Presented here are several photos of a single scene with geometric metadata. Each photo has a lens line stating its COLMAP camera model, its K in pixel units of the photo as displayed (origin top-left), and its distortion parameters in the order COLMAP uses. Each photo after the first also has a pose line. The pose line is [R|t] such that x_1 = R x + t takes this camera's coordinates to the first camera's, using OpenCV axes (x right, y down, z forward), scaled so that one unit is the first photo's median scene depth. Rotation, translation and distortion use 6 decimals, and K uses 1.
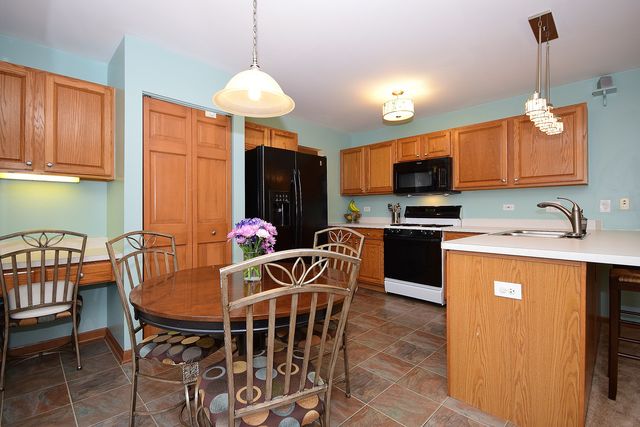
lens RADIAL K [[294.6, 0, 321.1], [0, 294.6, 210.1], [0, 0, 1]] dist [0.015435, -0.000410]
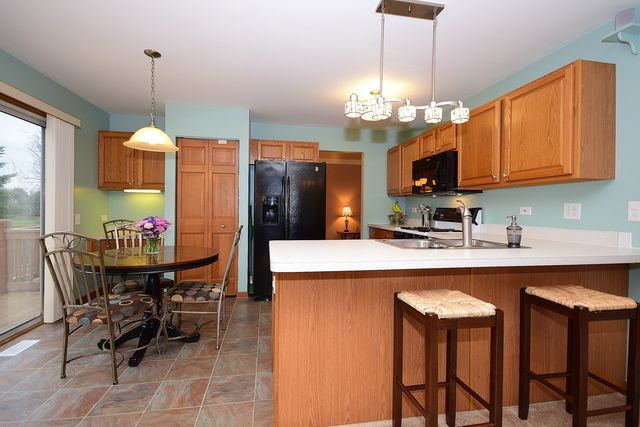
lens RADIAL K [[302.4, 0, 318.3], [0, 302.4, 211.4], [0, 0, 1]] dist [0.013325, -0.000042]
pose [[0.818902, 0.015063, -0.573736, 0.708139], [-0.009465, 0.999874, 0.012741, -0.014419], [0.573856, -0.005003, 0.818941, 0.070840]]
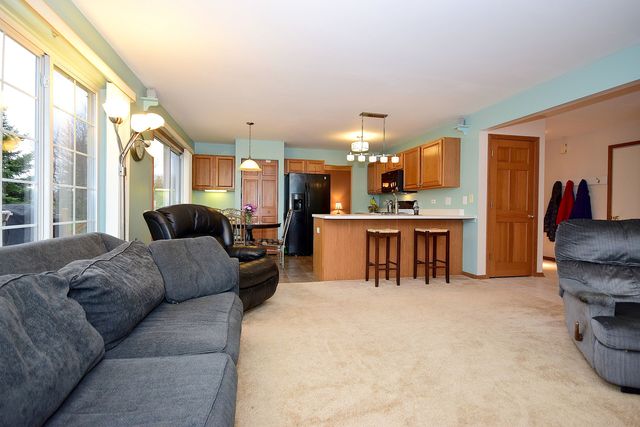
lens RADIAL K [[294.6, 0, 321.1], [0, 294.6, 210.1], [0, 0, 1]] dist [0.015435, -0.000410]
pose [[0.849055, 0.014975, -0.528093, 1.034955], [-0.008866, 0.999861, 0.014099, 0.020106], [0.528231, -0.007289, 0.849070, -0.644416]]
